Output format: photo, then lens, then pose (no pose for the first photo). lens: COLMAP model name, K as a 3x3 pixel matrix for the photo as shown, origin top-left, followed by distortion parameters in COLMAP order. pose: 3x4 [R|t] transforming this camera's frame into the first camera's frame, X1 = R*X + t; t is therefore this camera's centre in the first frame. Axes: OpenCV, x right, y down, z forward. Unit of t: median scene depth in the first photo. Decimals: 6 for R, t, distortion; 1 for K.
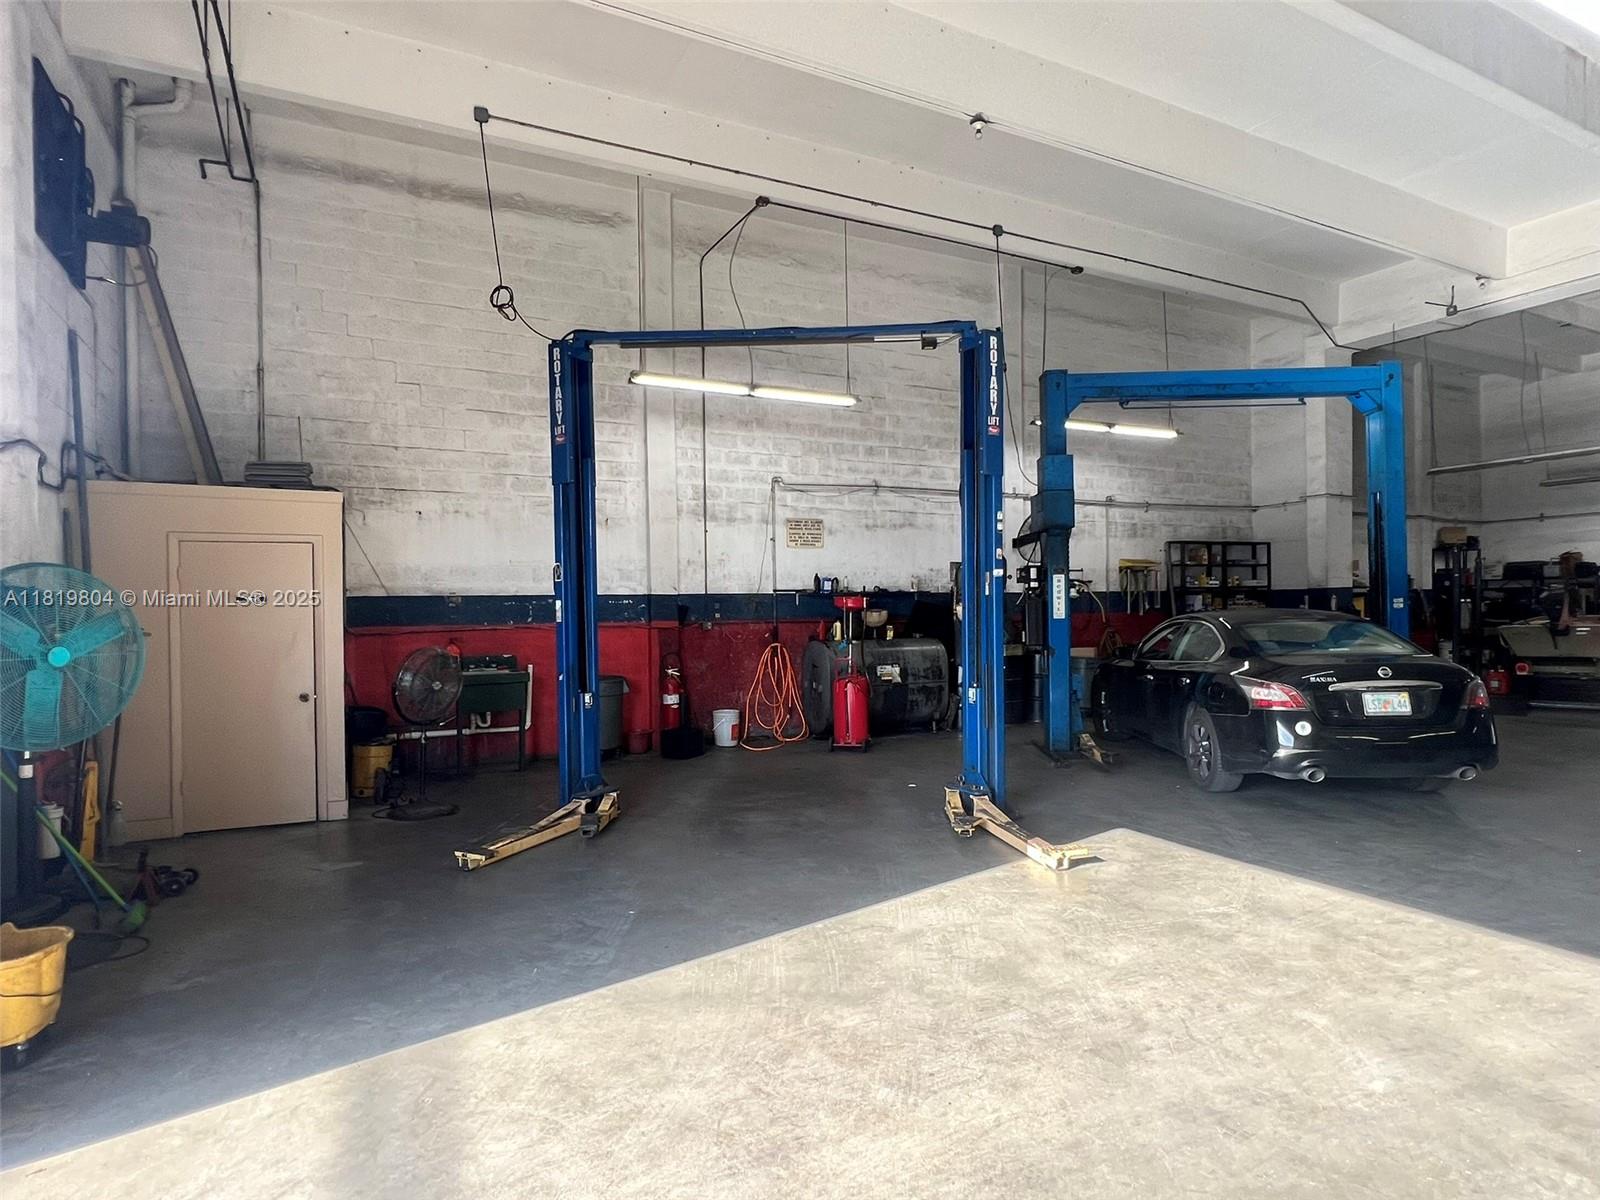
lens RADIAL K [[883.6, 0, 805.3], [0, 883.6, 614.7], [0, 0, 1]] dist [-0.000788, 0.001191]
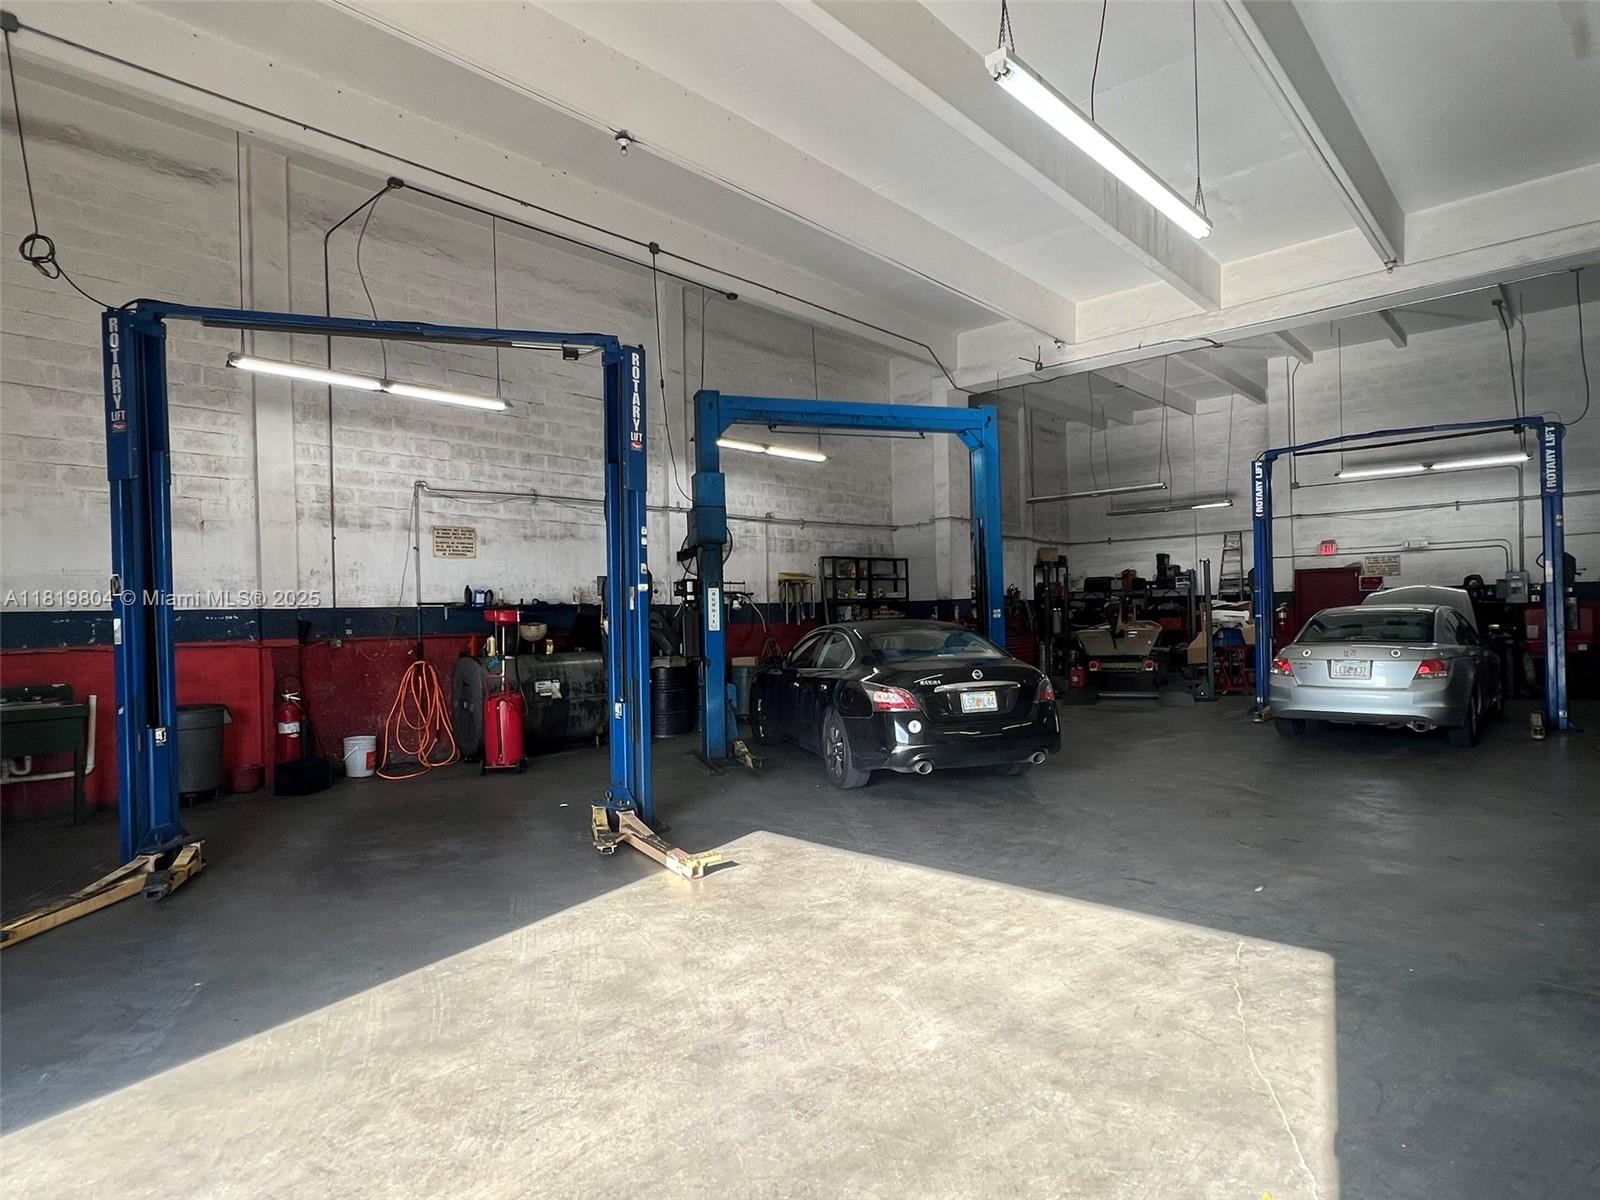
lens RADIAL K [[883.6, 0, 806.2], [0, 883.6, 612.3], [0, 0, 1]] dist [-0.000788, 0.001191]
pose [[0.939183, -0.006774, 0.343349, 0.030511], [0.011538, 0.999863, -0.011836, -0.003160], [-0.343222, 0.015078, 0.939133, -0.005932]]
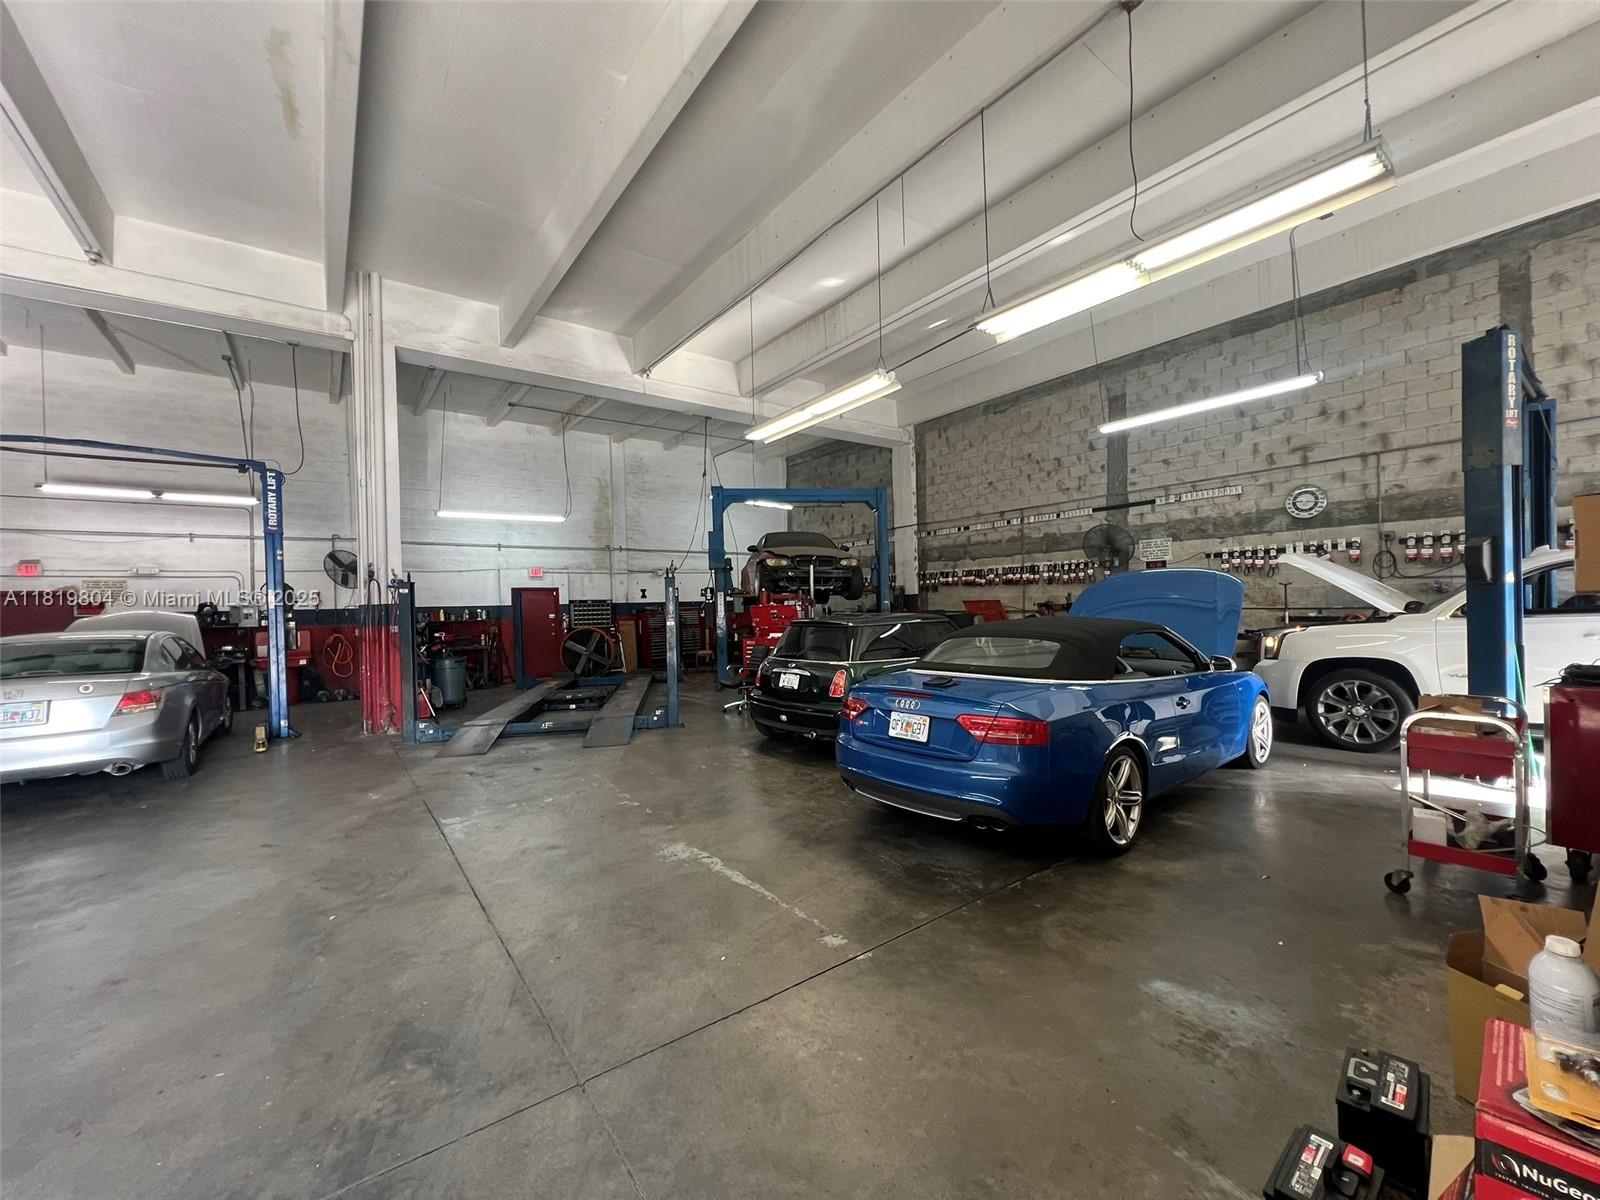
lens RADIAL K [[637.7, 0, 804.1], [0, 637.7, 606.8], [0, 0, 1]] dist [-0.002235, 0.000531]
pose [[-0.159680, 0.018363, 0.986998, 0.248986], [0.038083, 0.999197, -0.012429, -0.005648], [-0.986434, 0.035603, -0.160251, 0.101137]]
